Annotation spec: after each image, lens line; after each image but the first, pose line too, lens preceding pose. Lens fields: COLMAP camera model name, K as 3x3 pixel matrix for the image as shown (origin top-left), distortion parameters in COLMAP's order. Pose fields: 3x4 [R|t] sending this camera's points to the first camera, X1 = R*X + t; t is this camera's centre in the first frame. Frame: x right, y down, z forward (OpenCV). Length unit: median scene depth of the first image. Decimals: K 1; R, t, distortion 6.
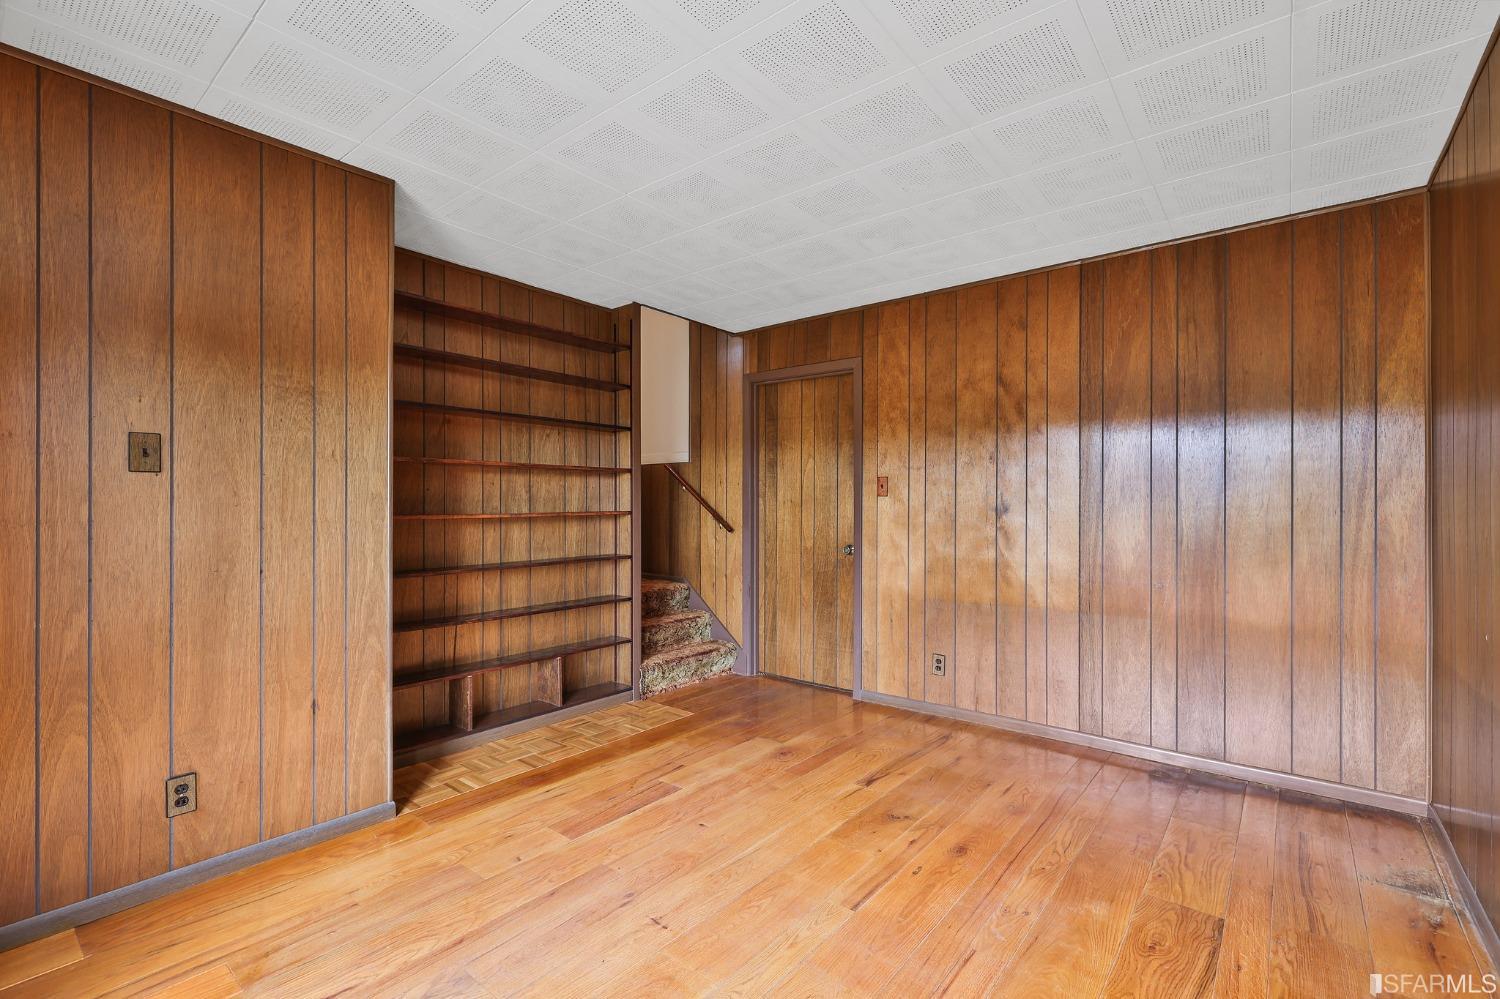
lens RADIAL K [[686.7, 0, 754.2], [0, 686.7, 513.9], [0, 0, 1]] dist [0.019927, -0.000403]
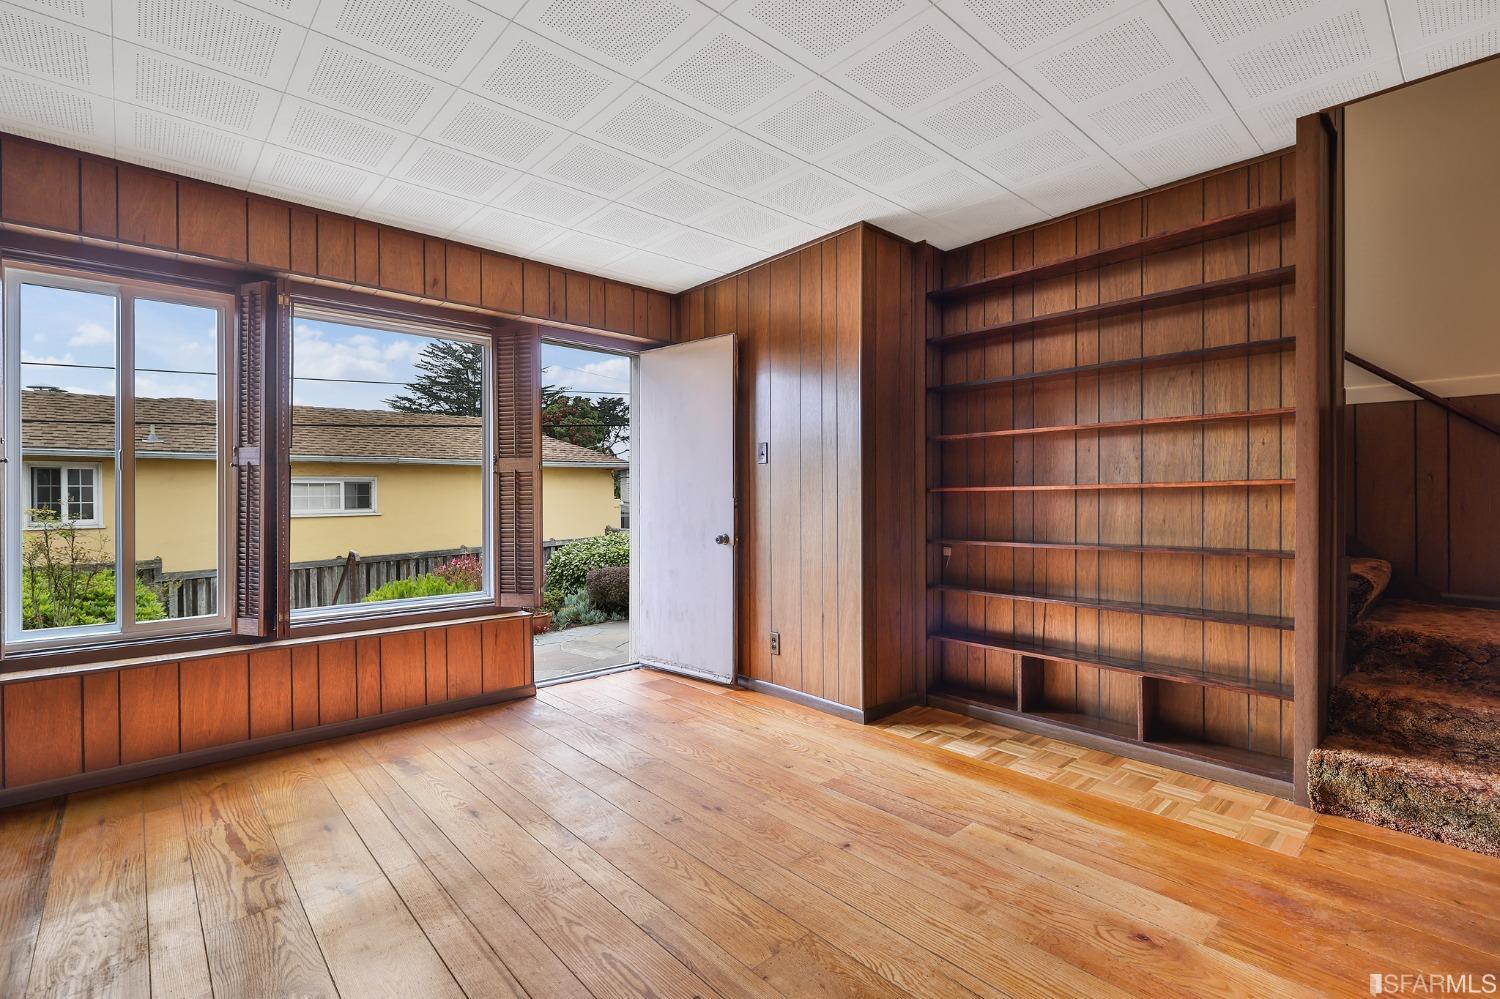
lens RADIAL K [[693.6, 0, 731.0], [0, 693.6, 495.0], [0, 0, 1]] dist [-0.000665, -0.000286]
pose [[-0.183133, 0.003881, -0.983080, 0.558745], [-0.003582, 0.999983, 0.004615, 0.008824], [0.983082, 0.004367, -0.183116, 0.713154]]
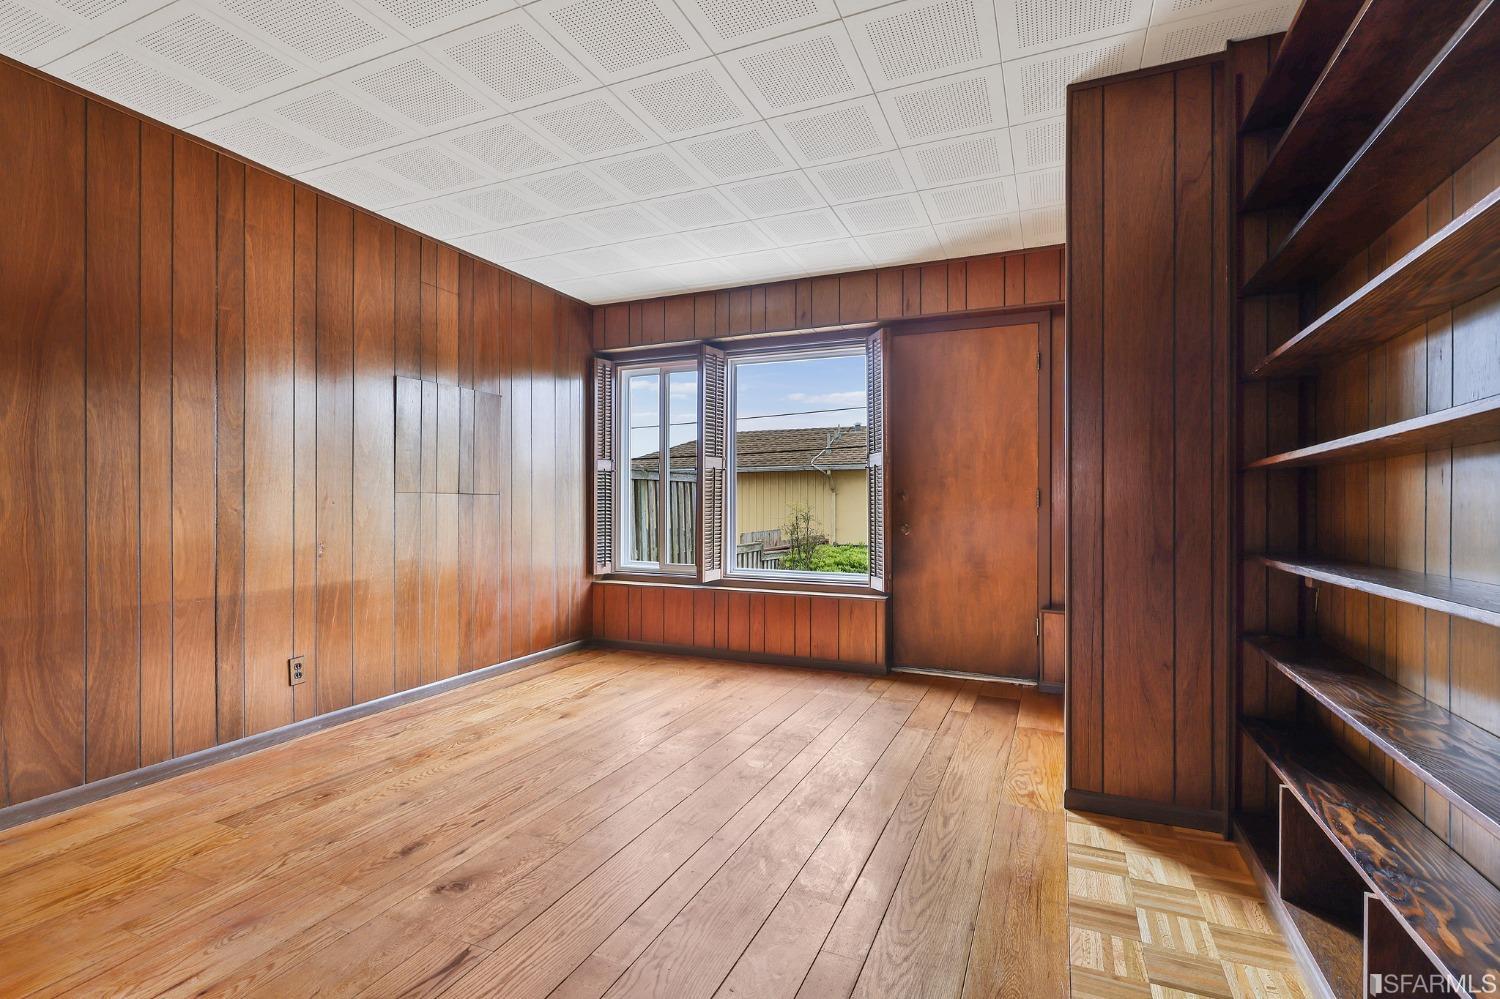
lens RADIAL K [[693.6, 0, 731.0], [0, 693.6, 495.0], [0, 0, 1]] dist [-0.000665, -0.000286]
pose [[-0.973447, -0.003722, -0.228882, 0.069986], [-0.003004, 0.999989, -0.003484, 0.032551], [0.228892, -0.002704, -0.973448, 1.268648]]
